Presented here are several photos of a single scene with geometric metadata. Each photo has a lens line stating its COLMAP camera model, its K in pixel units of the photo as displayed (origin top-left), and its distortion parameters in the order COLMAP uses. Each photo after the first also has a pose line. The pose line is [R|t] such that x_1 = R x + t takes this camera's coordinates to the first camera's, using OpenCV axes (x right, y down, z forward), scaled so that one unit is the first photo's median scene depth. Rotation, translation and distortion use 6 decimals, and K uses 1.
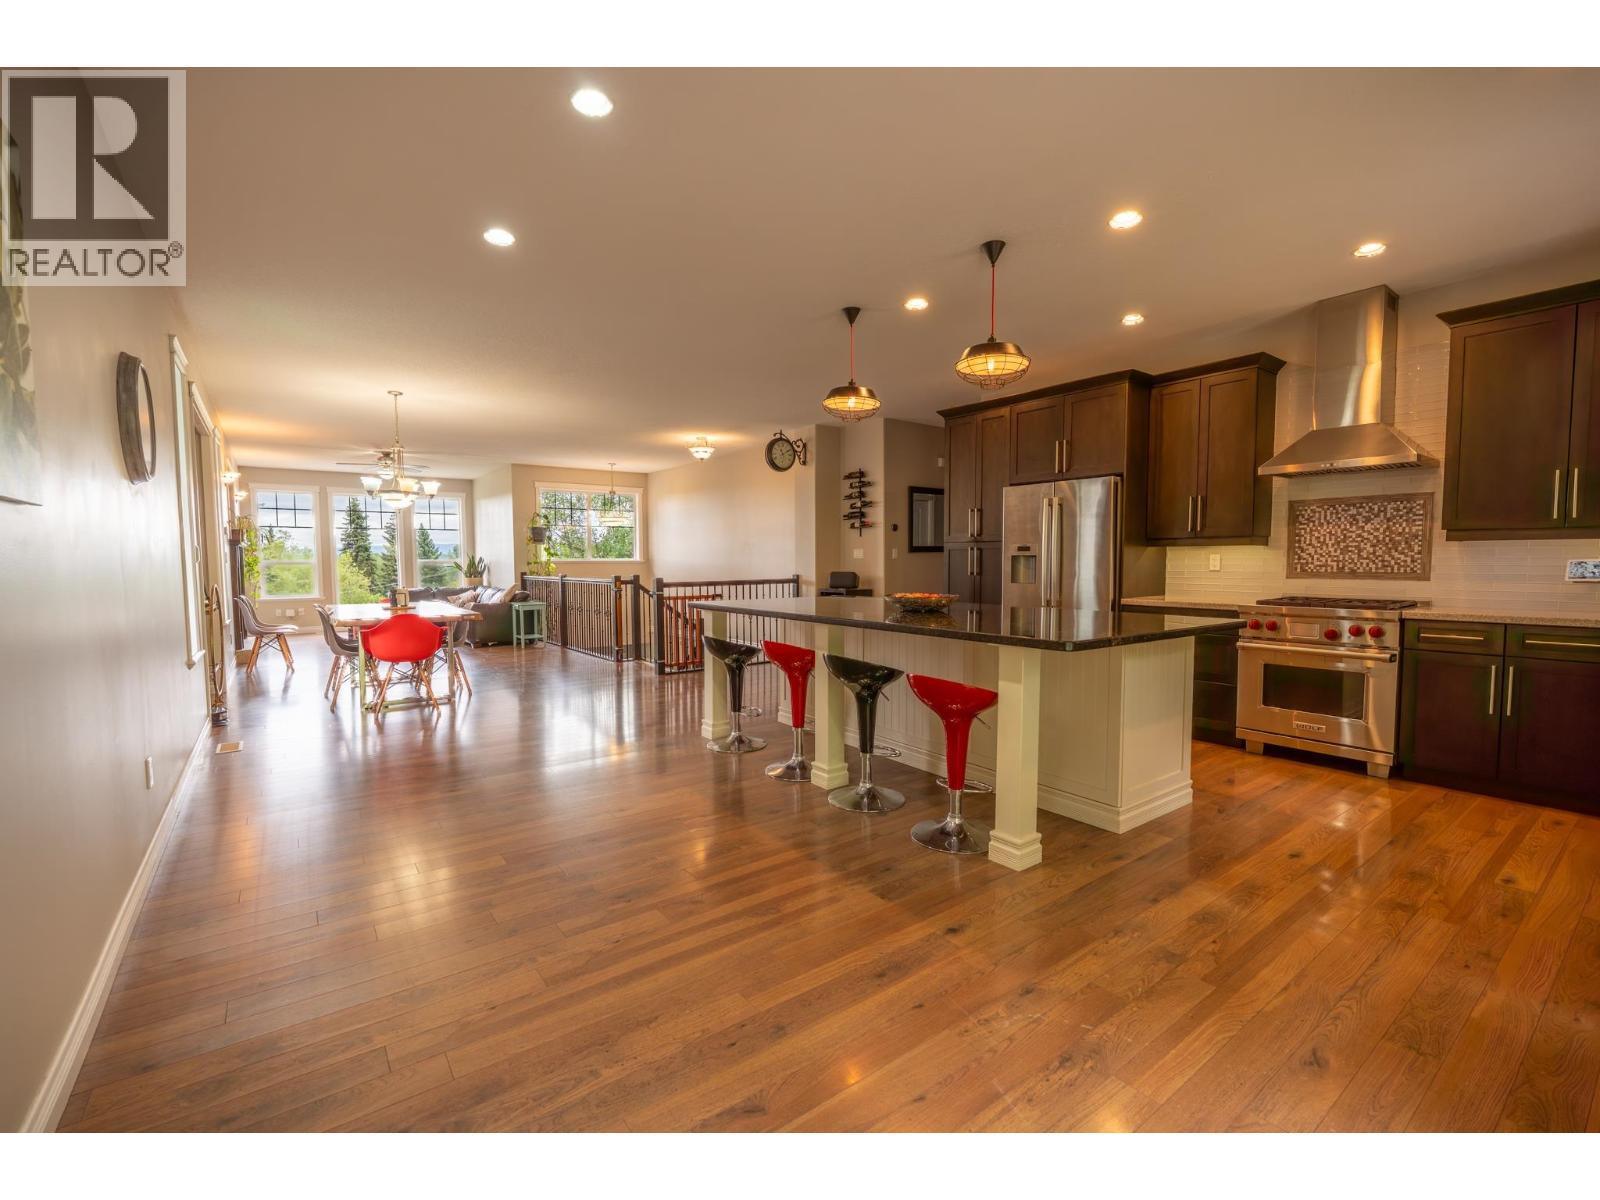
lens RADIAL K [[696.0, 0, 801.8], [0, 696.0, 597.4], [0, 0, 1]] dist [0.000042, -0.000655]
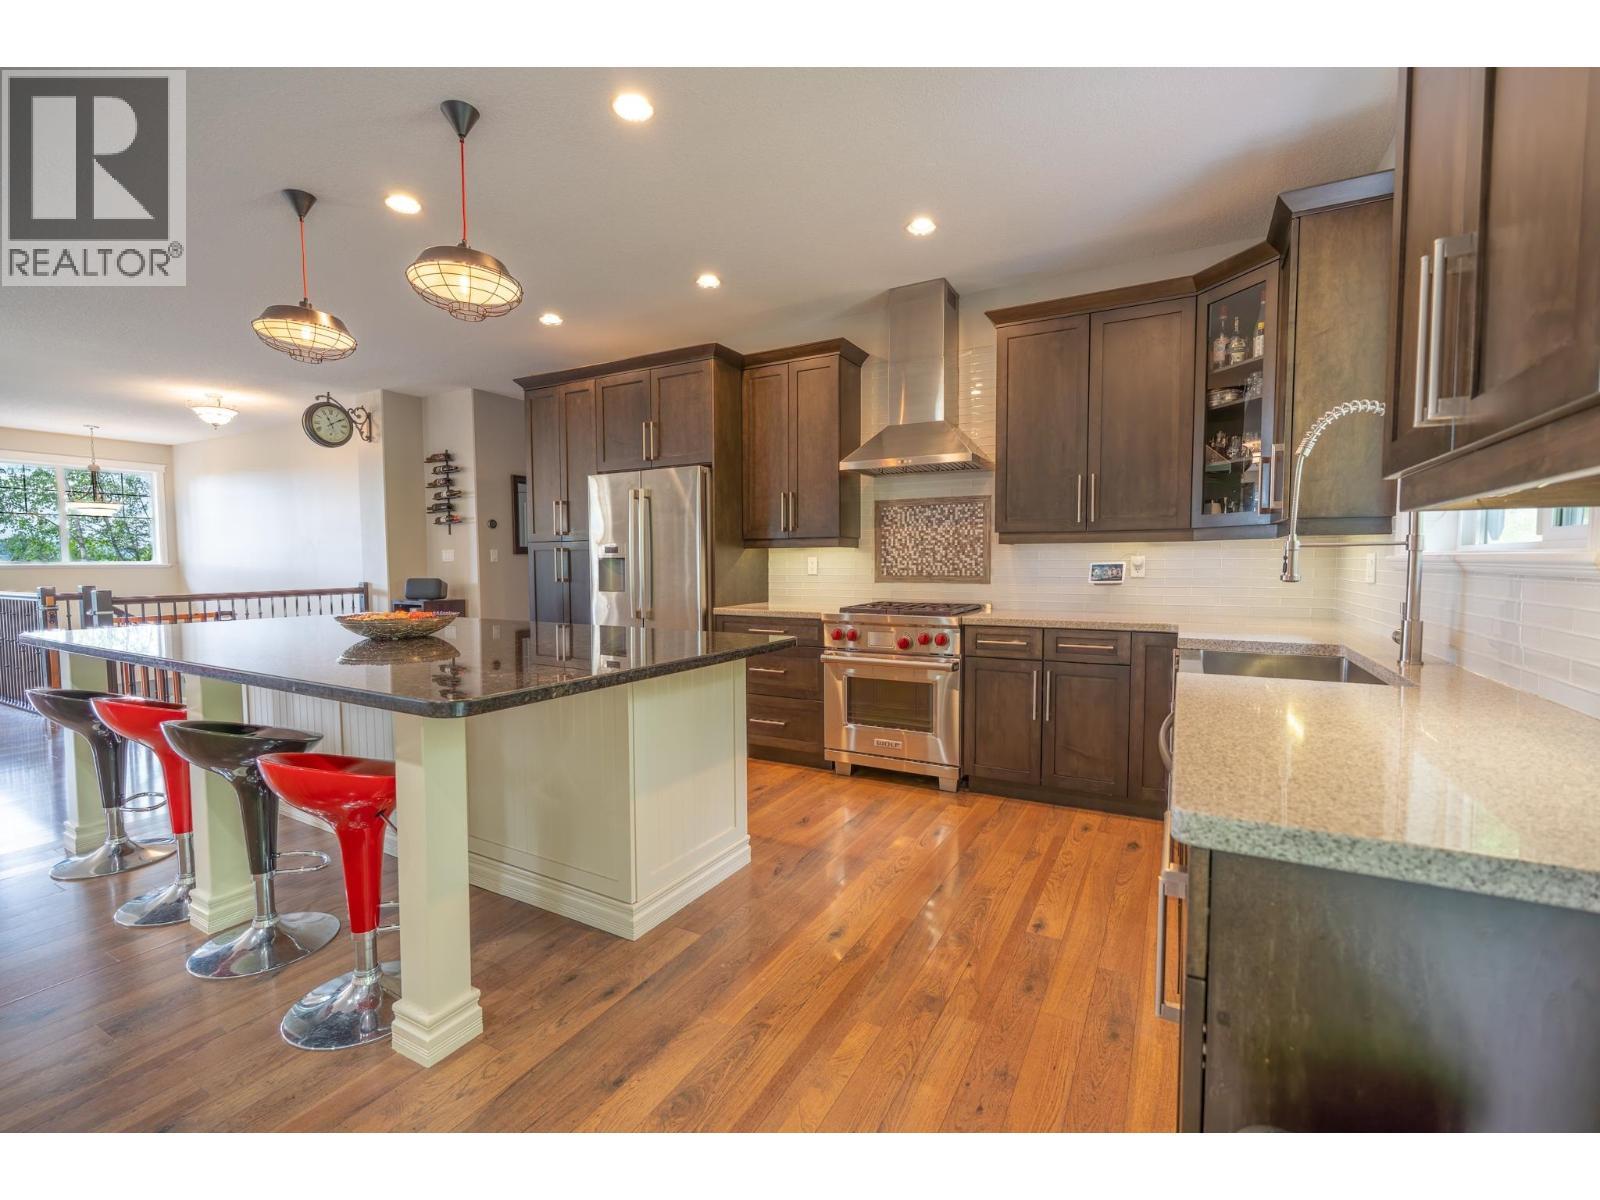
lens RADIAL K [[696.0, 0, 800.4], [0, 696.0, 596.3], [0, 0, 1]] dist [0.000042, -0.000655]
pose [[0.913514, -0.020624, 0.406285, 0.234733], [0.023031, 0.999734, -0.001035, -0.010652], [-0.406156, 0.010303, 0.913746, 0.187481]]
